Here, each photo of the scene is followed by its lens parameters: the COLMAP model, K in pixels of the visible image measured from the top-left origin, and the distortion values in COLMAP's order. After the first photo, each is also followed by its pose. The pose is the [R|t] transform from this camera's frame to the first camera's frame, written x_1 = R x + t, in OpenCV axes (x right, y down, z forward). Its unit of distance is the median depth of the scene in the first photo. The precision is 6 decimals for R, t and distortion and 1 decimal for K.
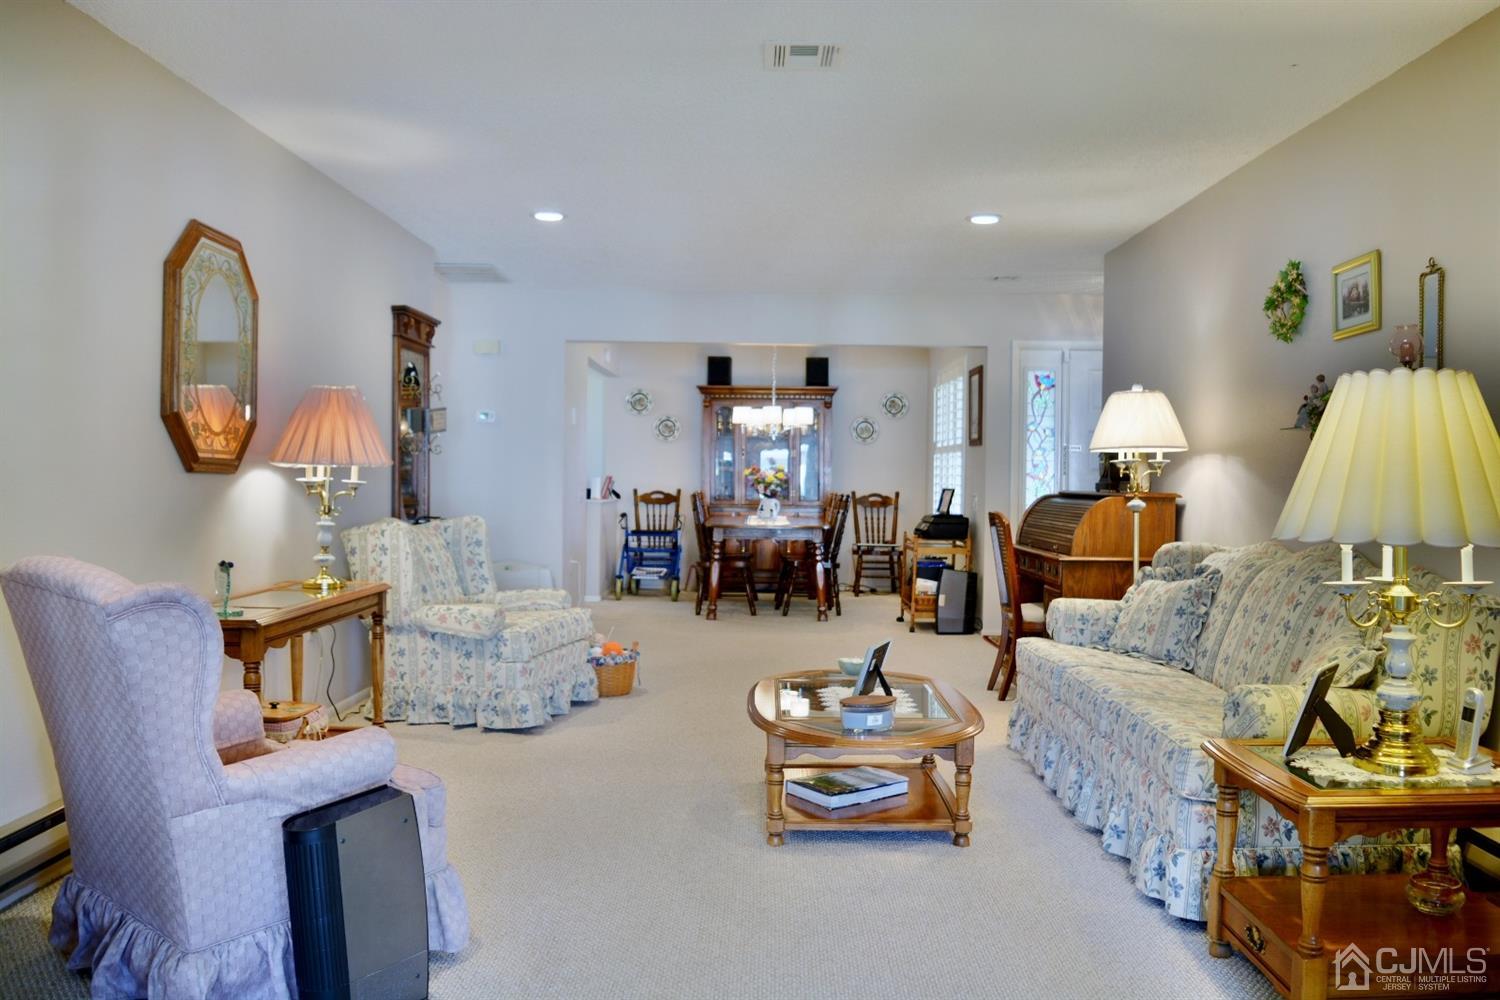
lens RADIAL K [[1207.3, 0, 753.4], [0, 1207.3, 496.0], [0, 0, 1]] dist [-0.065720, 0.023339]
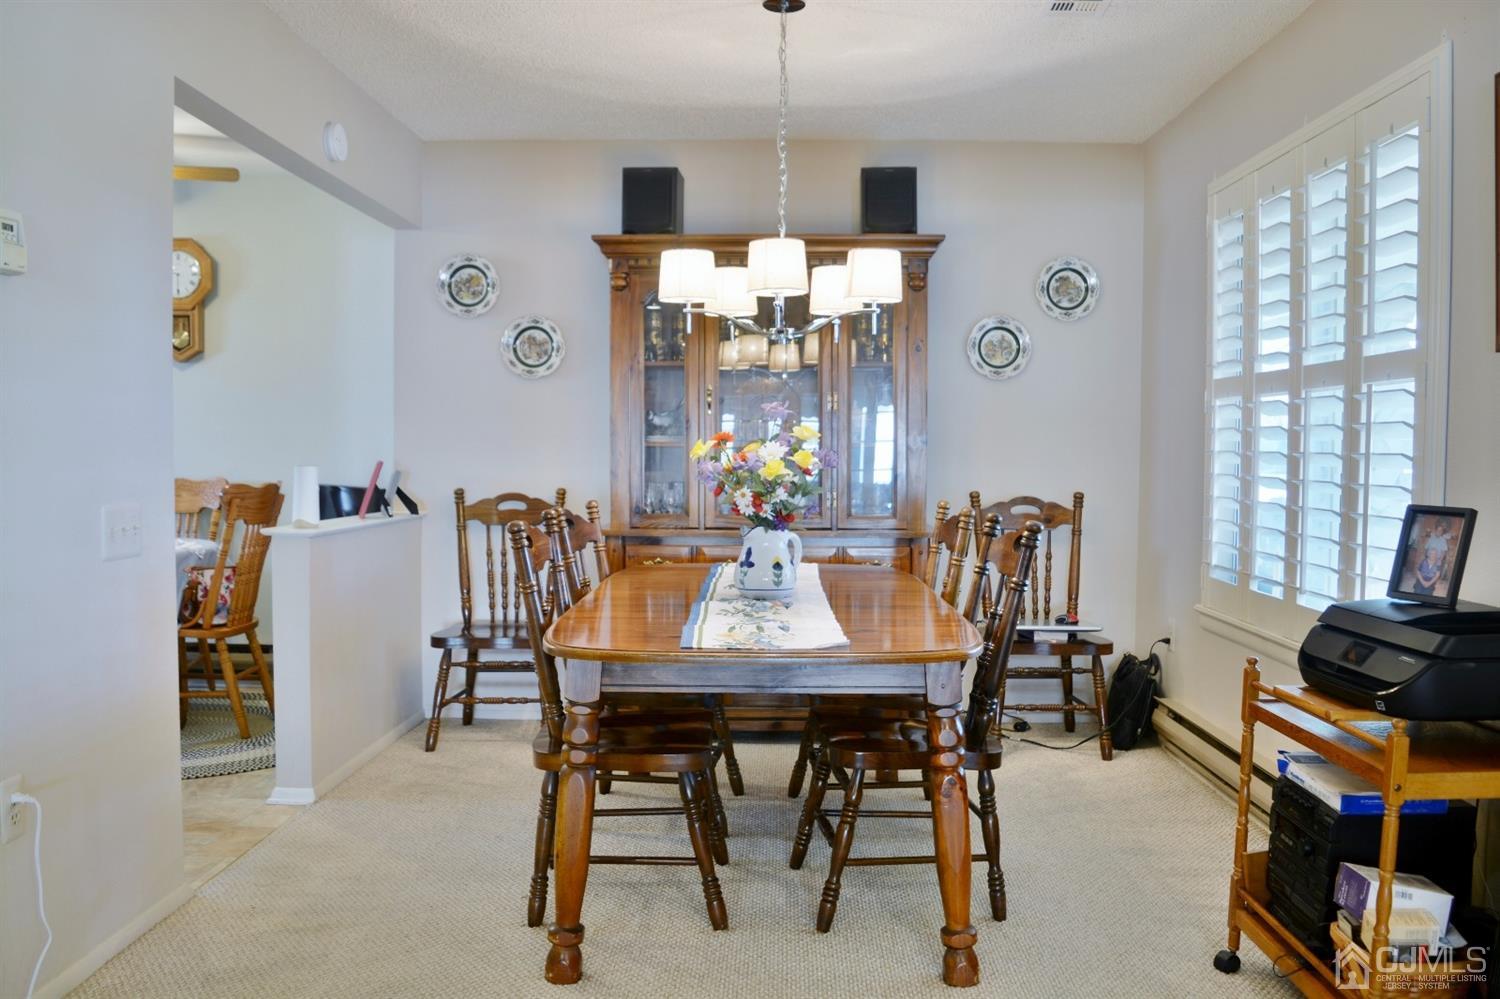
lens RADIAL K [[1207.3, 0, 746.7], [0, 1207.3, 498.0], [0, 0, 1]] dist [-0.065720, 0.023339]
pose [[0.999827, -0.006370, -0.017459, 0.011006], [0.006782, 0.999698, 0.023618, -0.012389], [0.017303, -0.023732, 0.999569, 0.588961]]
